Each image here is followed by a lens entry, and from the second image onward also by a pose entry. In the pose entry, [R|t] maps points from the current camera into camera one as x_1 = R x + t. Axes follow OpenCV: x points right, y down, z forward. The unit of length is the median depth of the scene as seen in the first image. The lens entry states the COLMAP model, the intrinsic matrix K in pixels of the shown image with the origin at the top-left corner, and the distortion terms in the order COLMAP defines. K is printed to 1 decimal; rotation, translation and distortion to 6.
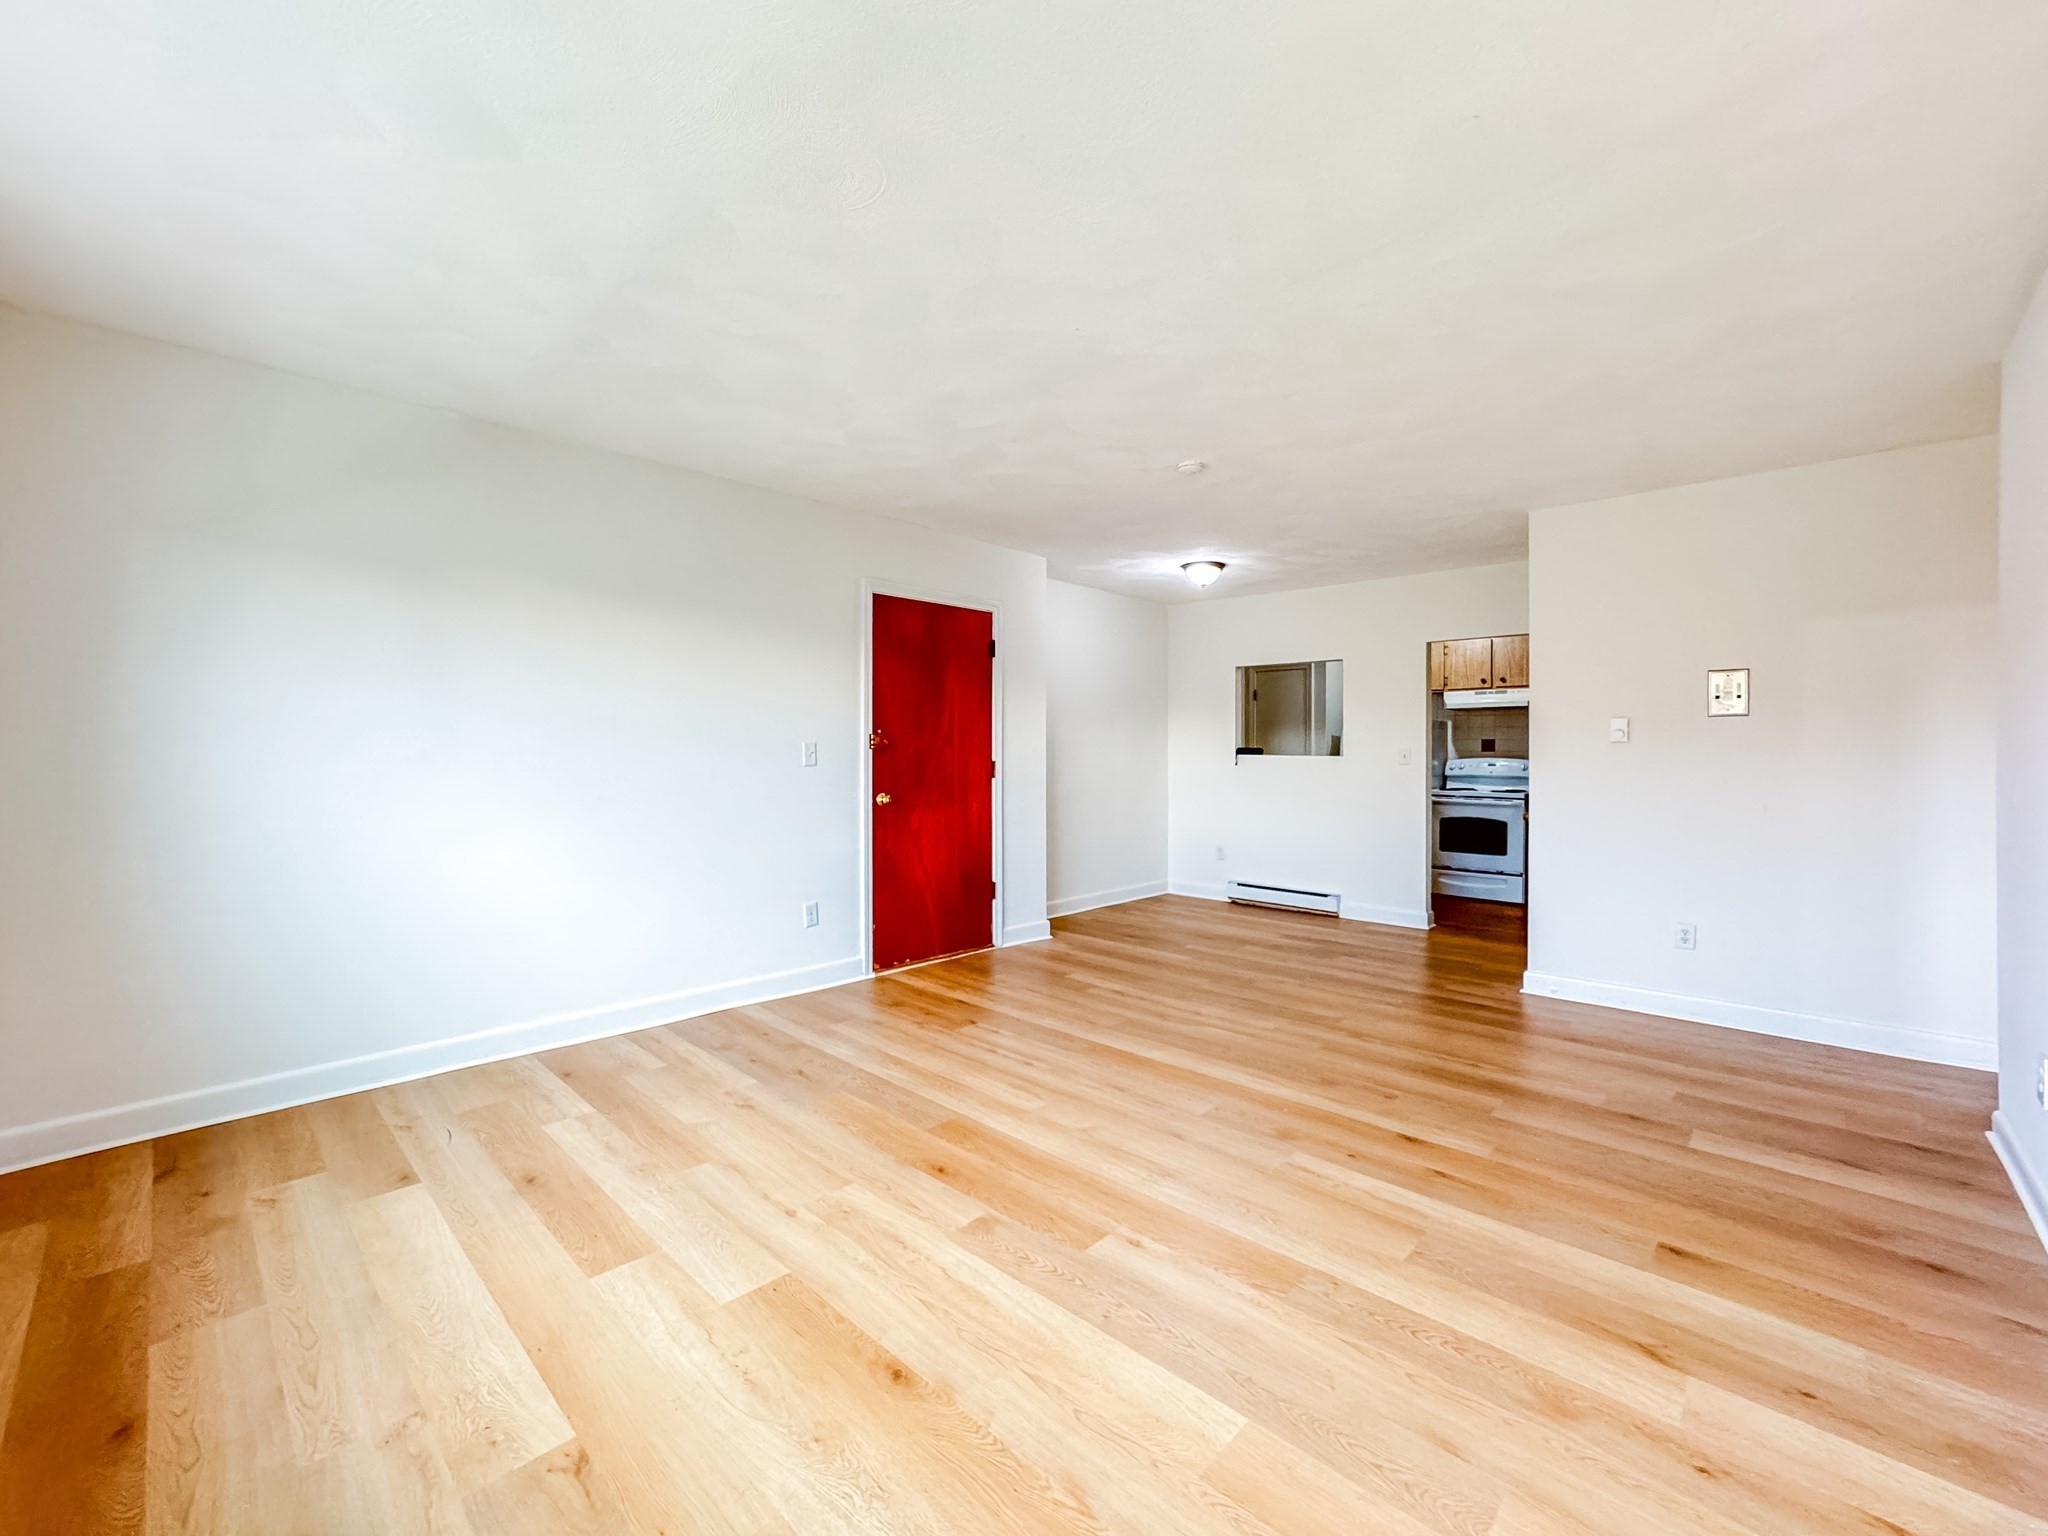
lens RADIAL K [[862.0, 0, 1018.1], [0, 862.0, 751.3], [0, 0, 1]] dist [-0.042634, 0.021588]
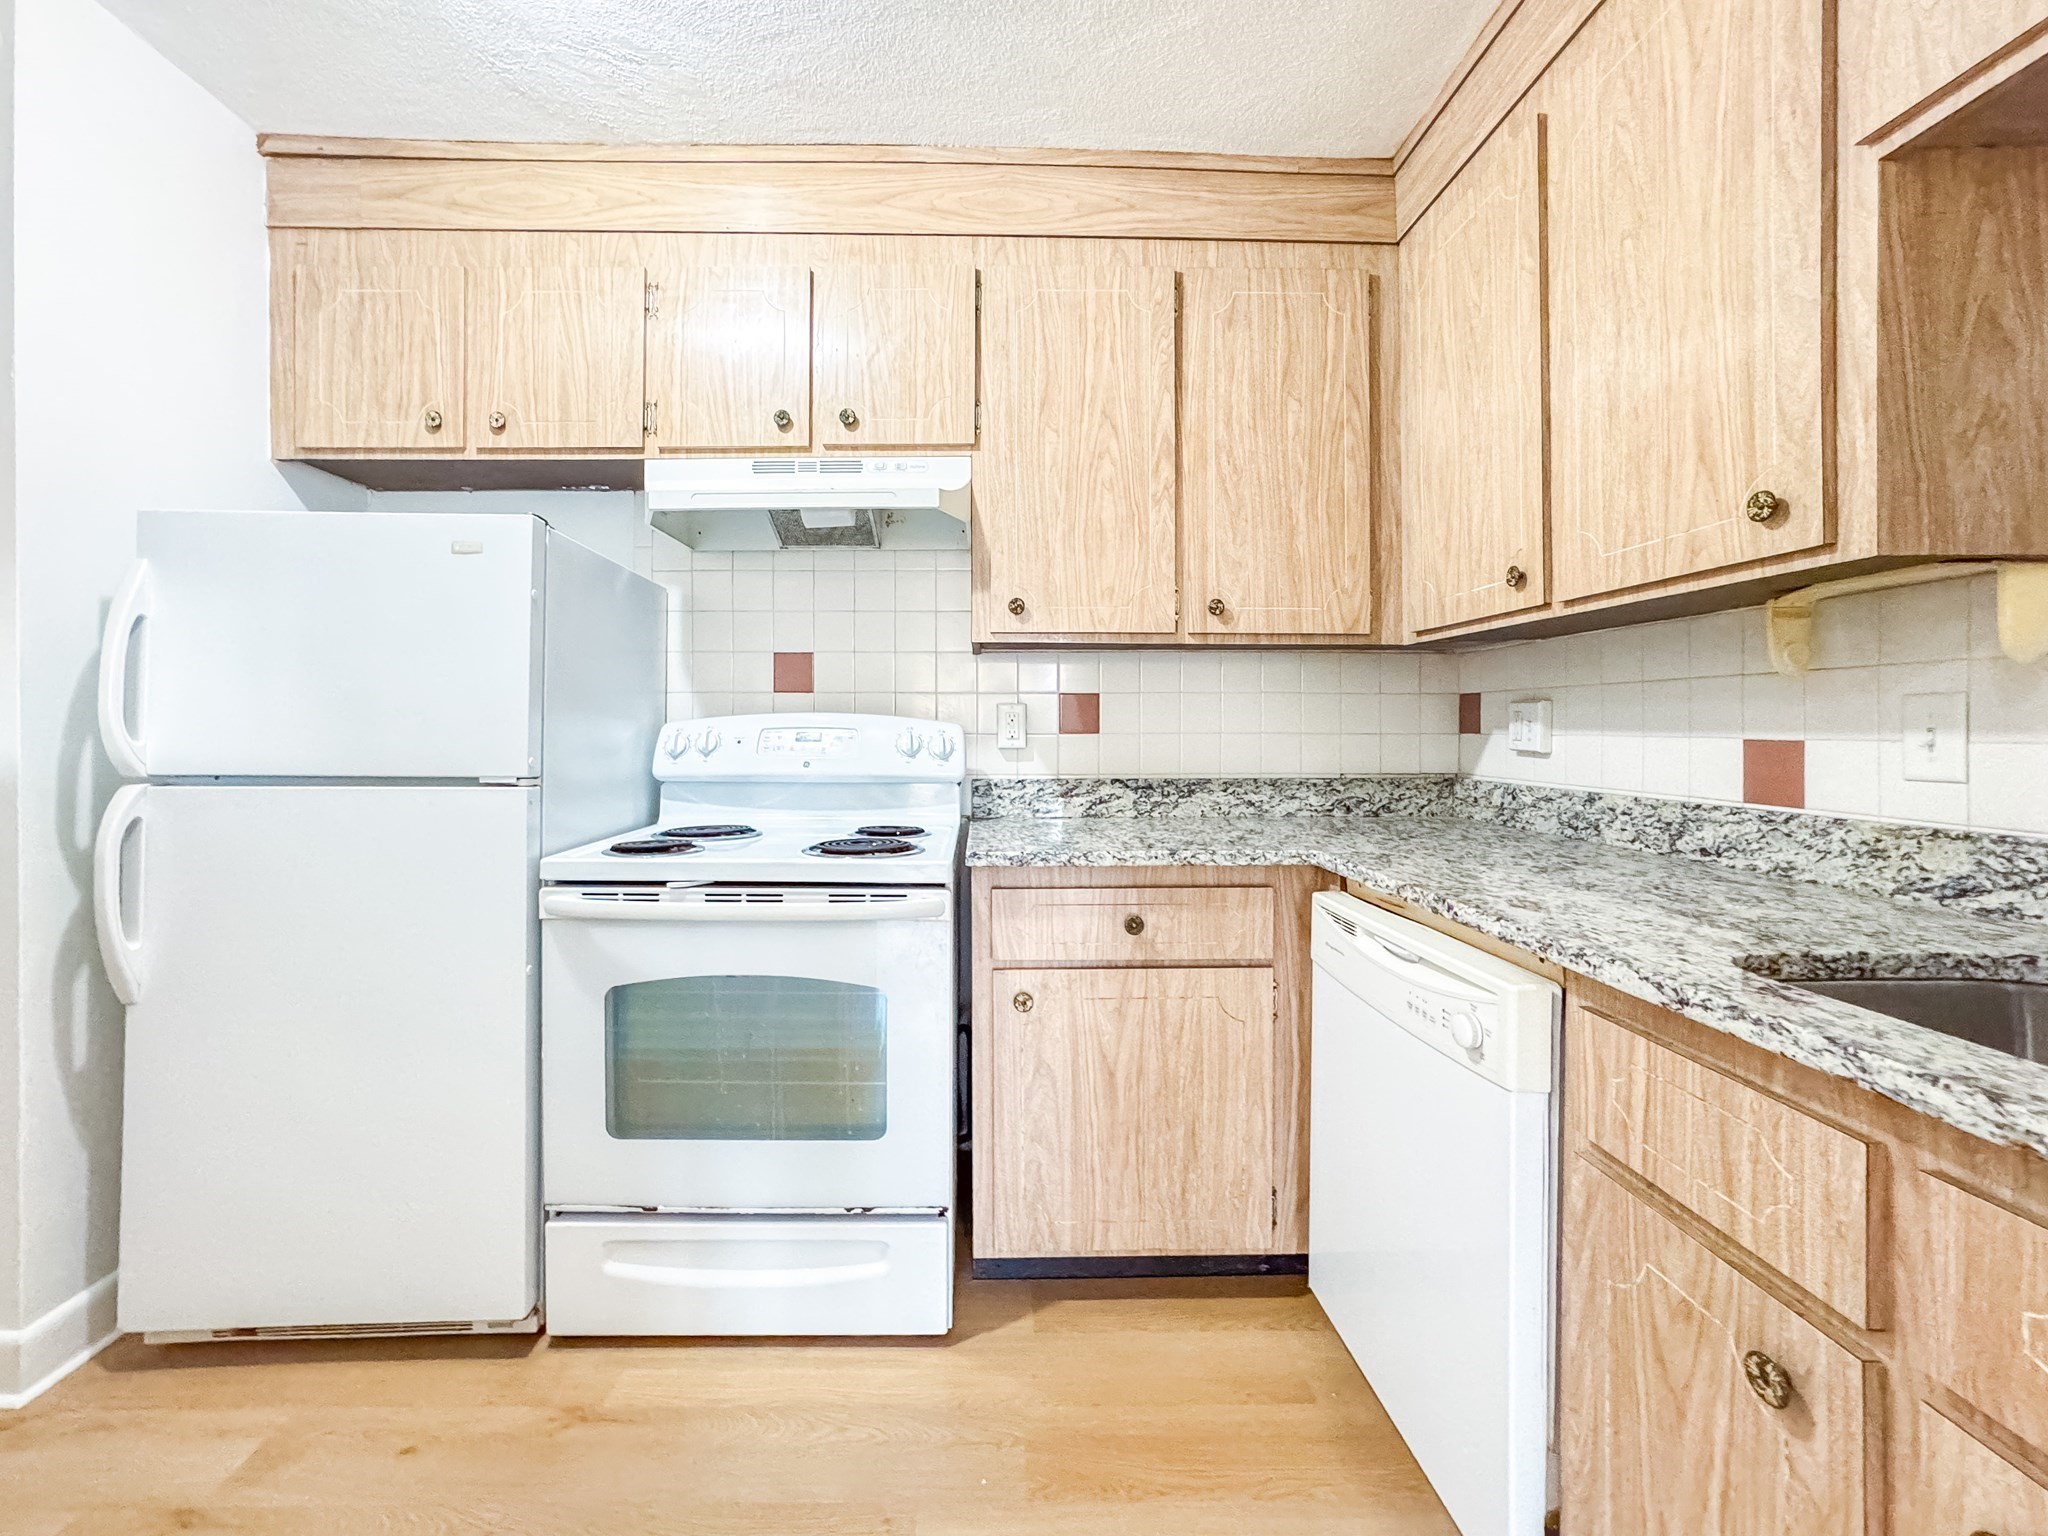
lens RADIAL K [[842.6, 0, 1029.8], [0, 842.6, 718.2], [0, 0, 1]] dist [-0.040112, 0.017711]
pose [[0.707767, 0.005399, 0.706425, 1.054400], [0.003810, 0.999927, -0.011459, 0.033085], [-0.706436, 0.010802, 0.707695, 1.927301]]
